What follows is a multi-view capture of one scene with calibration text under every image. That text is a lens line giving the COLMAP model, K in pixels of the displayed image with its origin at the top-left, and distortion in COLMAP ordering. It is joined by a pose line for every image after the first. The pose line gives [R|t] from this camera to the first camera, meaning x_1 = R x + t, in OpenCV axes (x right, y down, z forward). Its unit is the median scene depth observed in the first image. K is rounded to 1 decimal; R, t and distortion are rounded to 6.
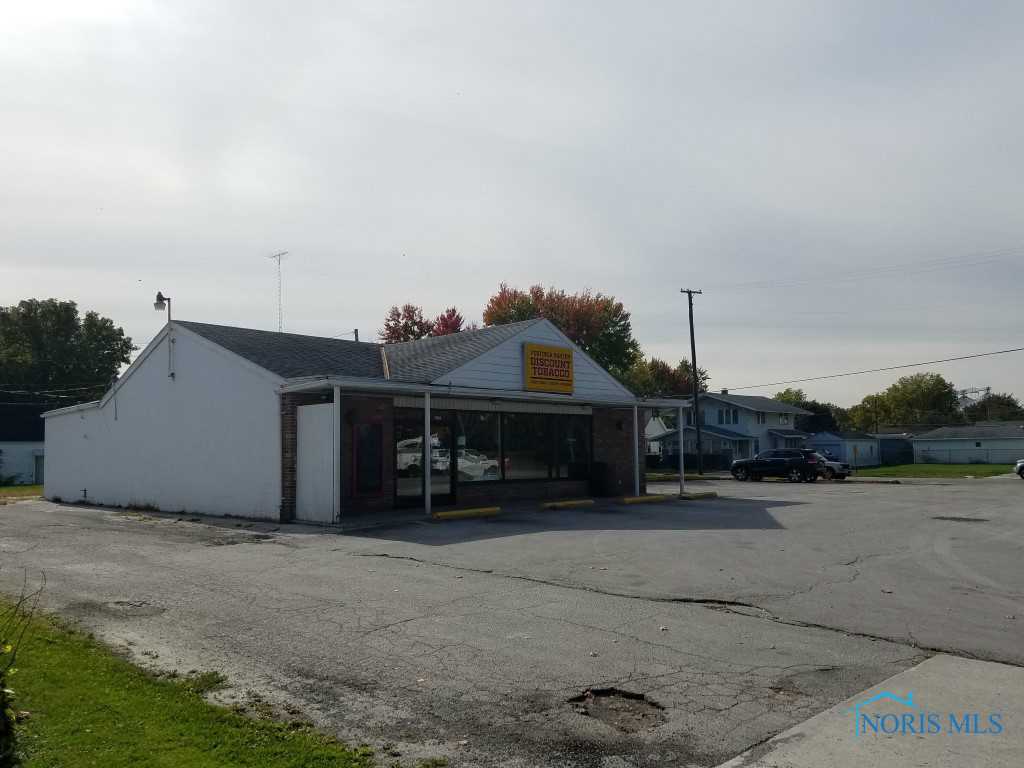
lens RADIAL K [[800.3, 0, 505.2], [0, 800.3, 388.8], [0, 0, 1]] dist [0.167952, -0.256971]
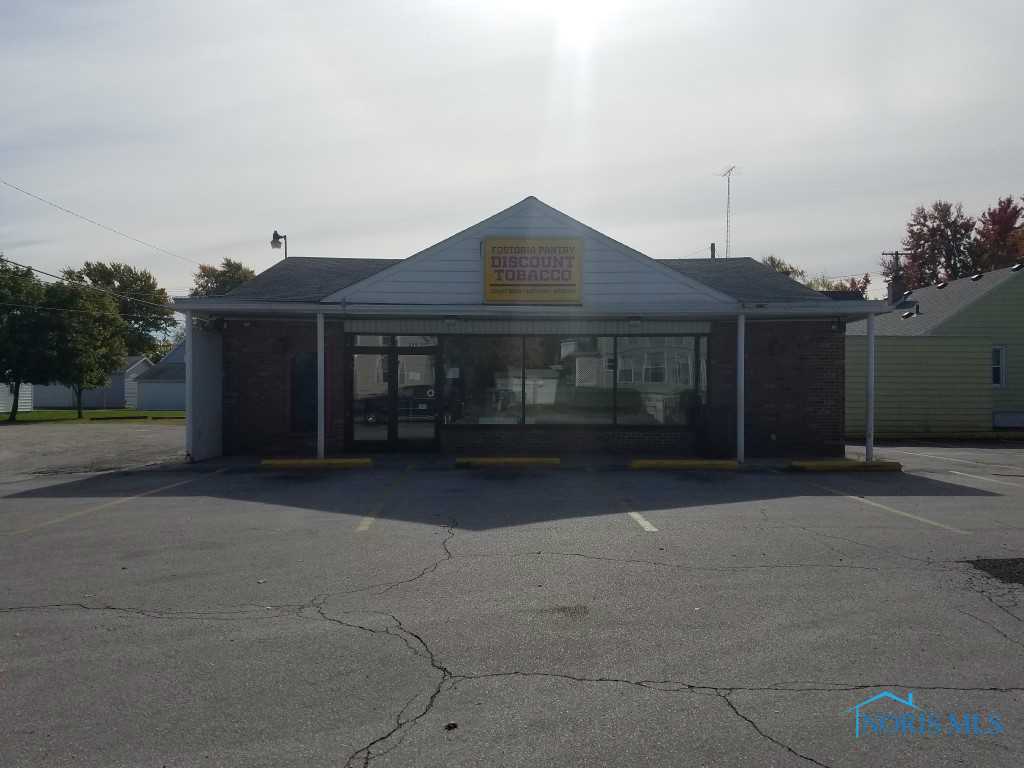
lens RADIAL K [[800.3, 0, 505.2], [0, 800.3, 388.8], [0, 0, 1]] dist [0.167952, -0.256971]
pose [[0.694835, 0.012990, -0.719052, 0.297177], [0.042338, 0.997364, 0.058929, 0.019460], [0.717922, -0.071389, 0.692453, 0.262329]]
